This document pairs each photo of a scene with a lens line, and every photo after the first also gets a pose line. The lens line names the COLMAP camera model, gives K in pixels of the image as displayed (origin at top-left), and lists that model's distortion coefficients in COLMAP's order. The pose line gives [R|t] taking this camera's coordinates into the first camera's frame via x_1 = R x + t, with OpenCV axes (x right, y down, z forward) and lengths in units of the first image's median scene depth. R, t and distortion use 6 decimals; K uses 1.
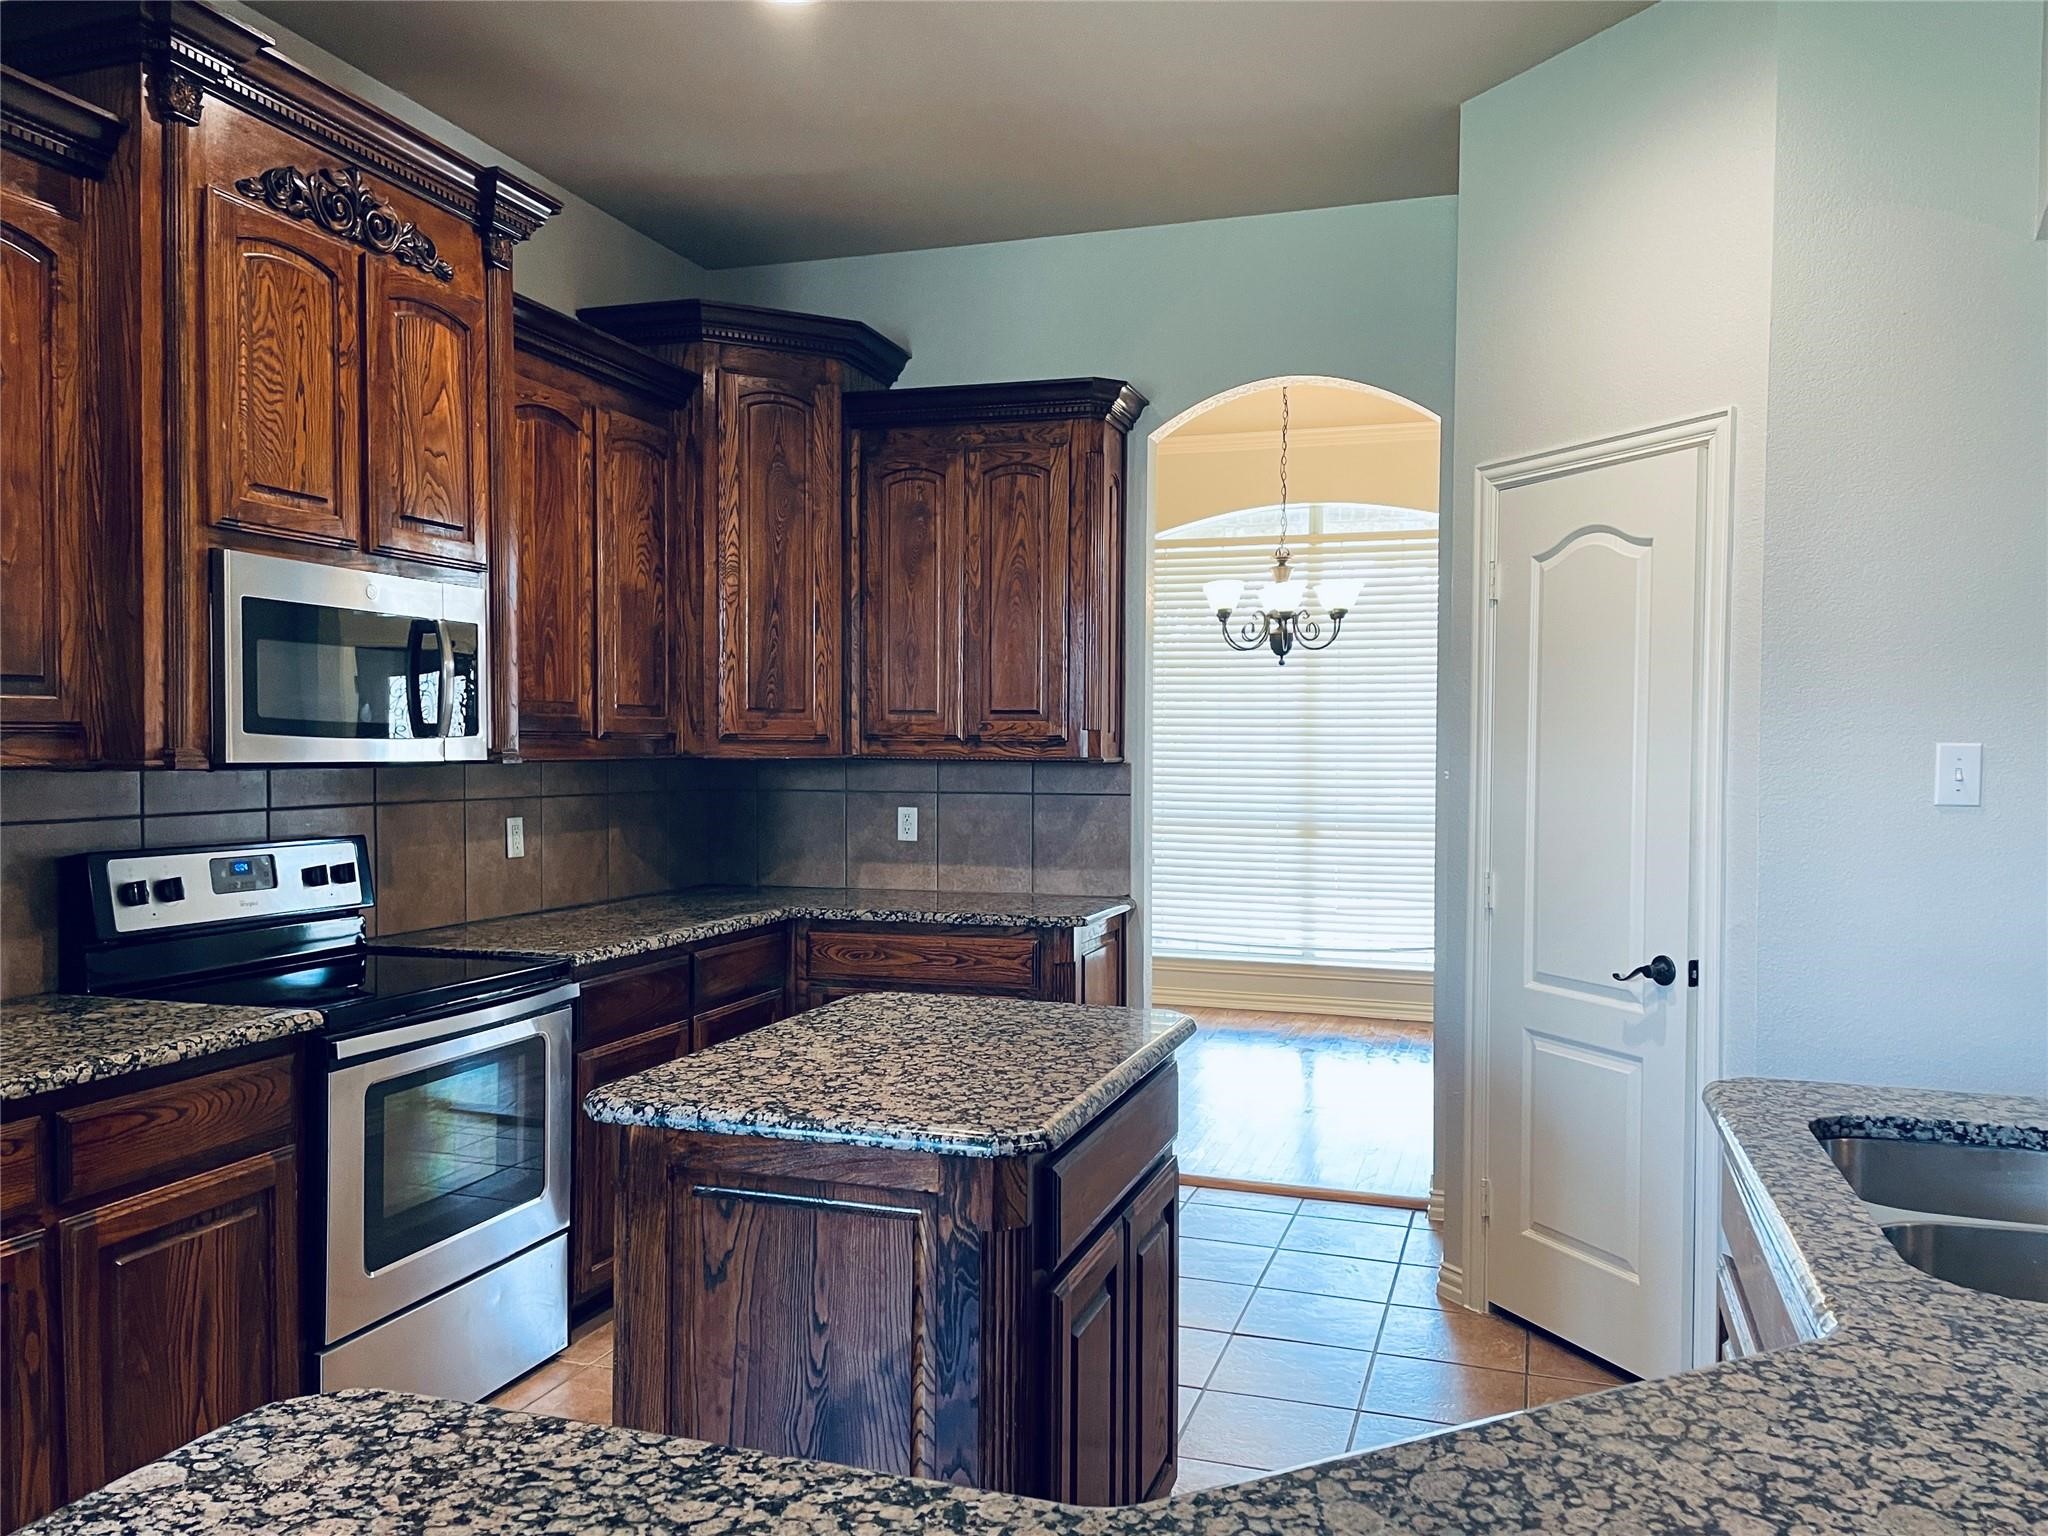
lens RADIAL K [[1542.0, 0, 1037.3], [0, 1542.0, 782.9], [0, 0, 1]] dist [0.099317, -0.123388]
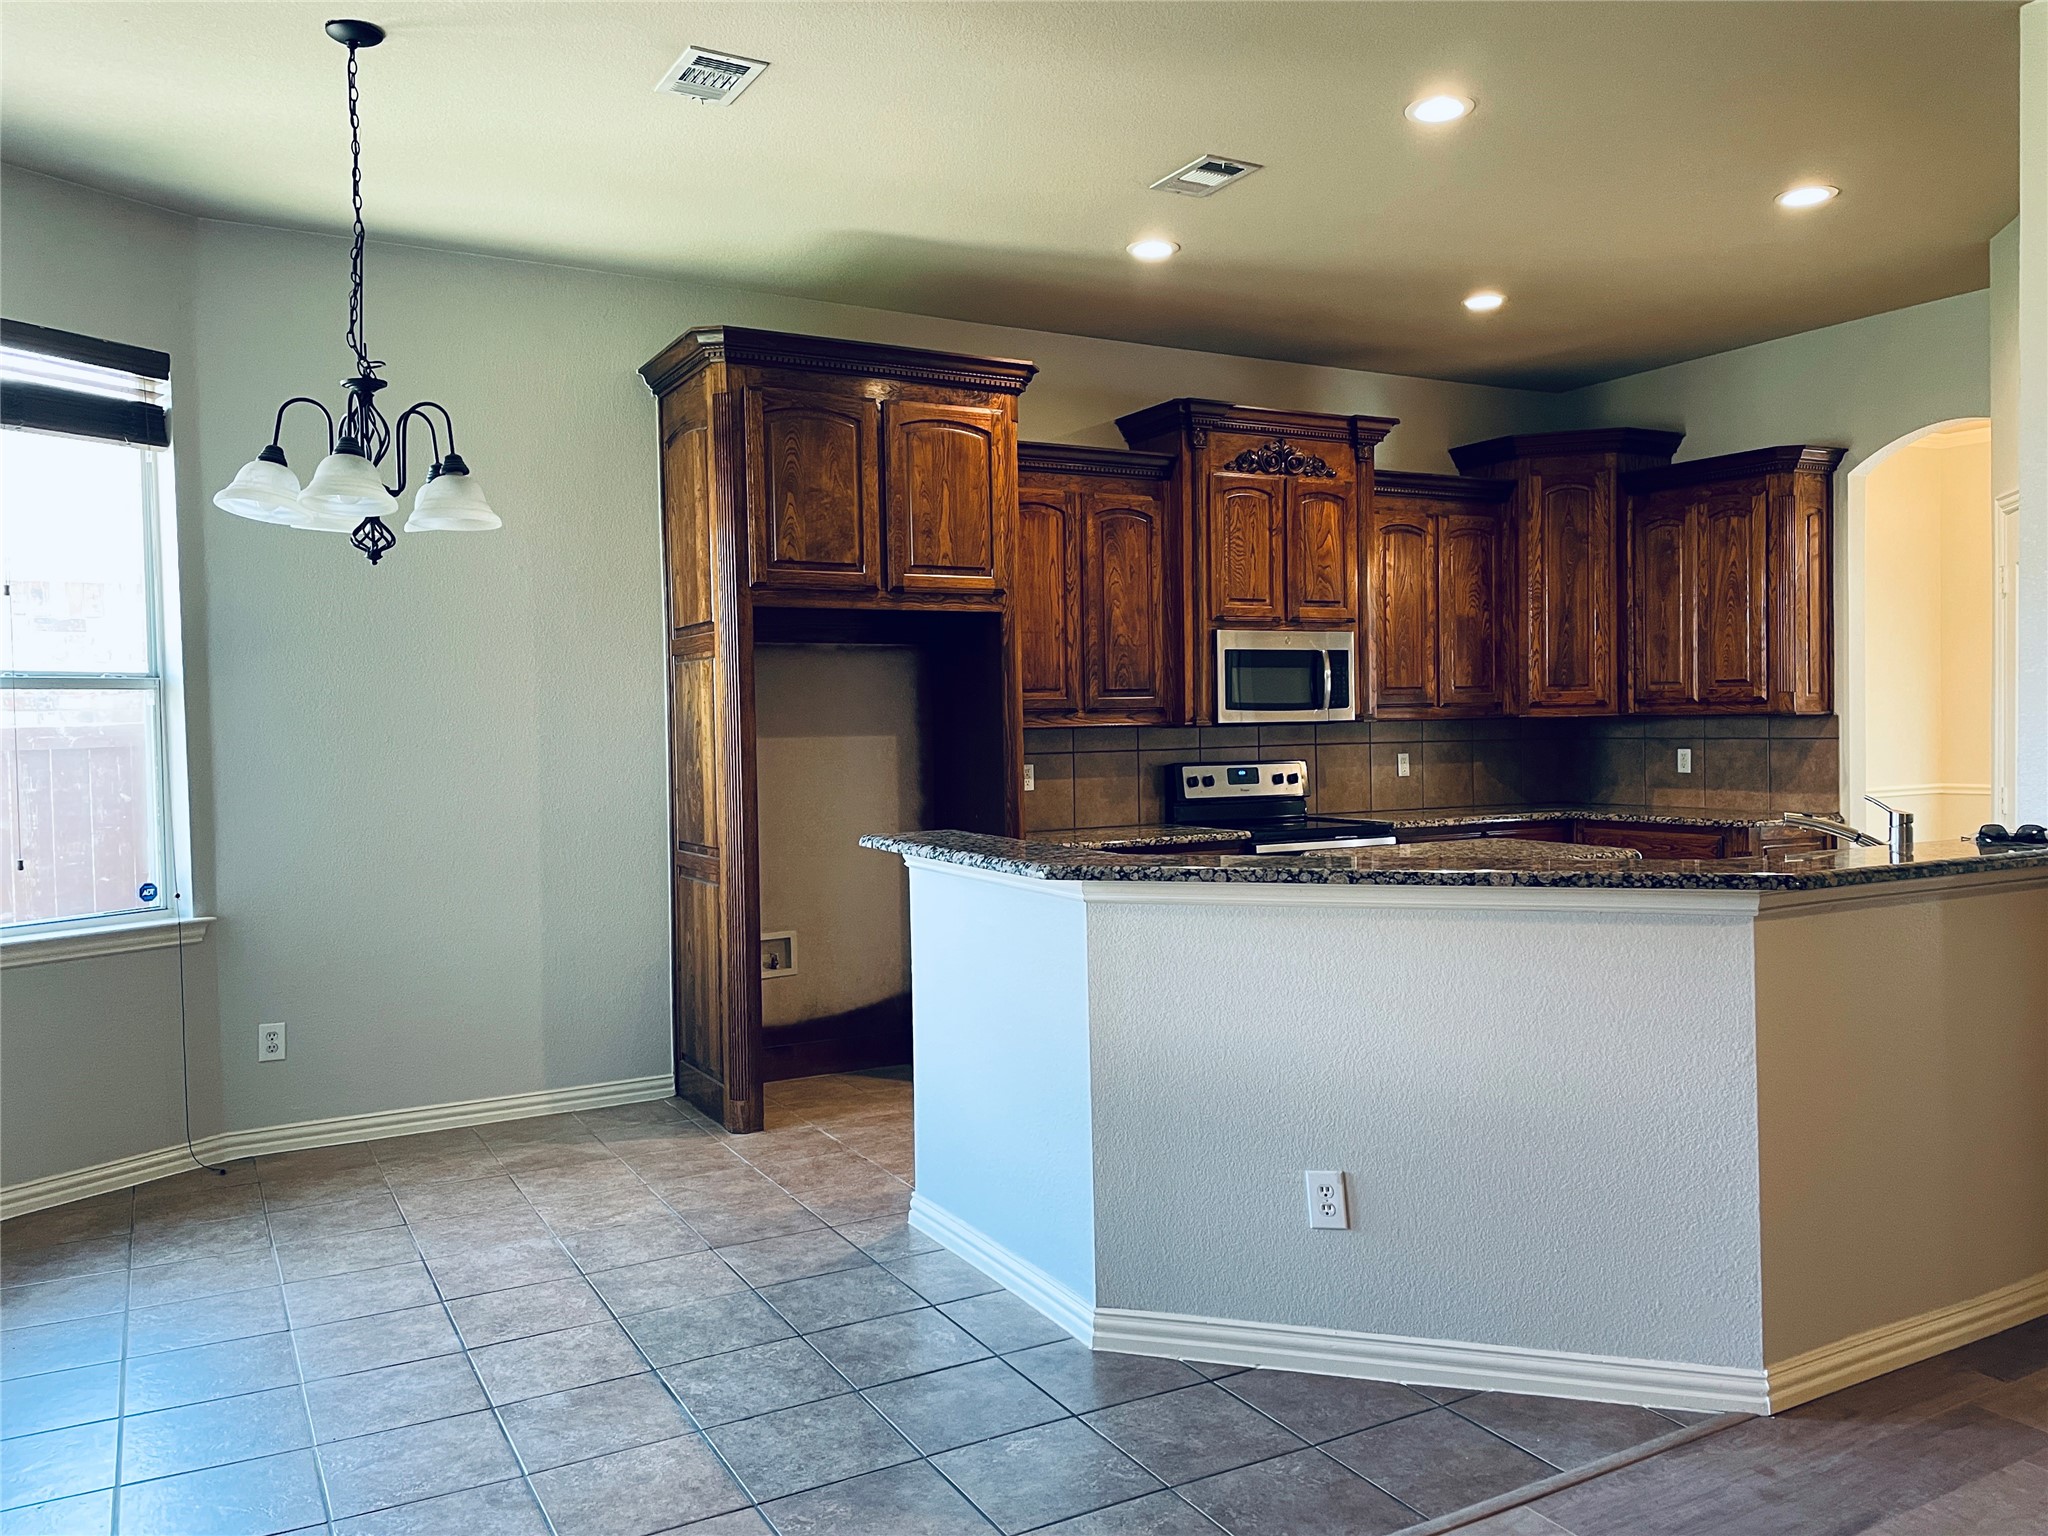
lens RADIAL K [[1542.0, 0, 1025.7], [0, 1542.0, 764.1], [0, 0, 1]] dist [0.099317, -0.123388]
pose [[0.729610, 0.003153, -0.683857, 0.545831], [0.003925, 0.999954, 0.008798, 0.017354], [0.683853, -0.009103, 0.729563, -0.557115]]
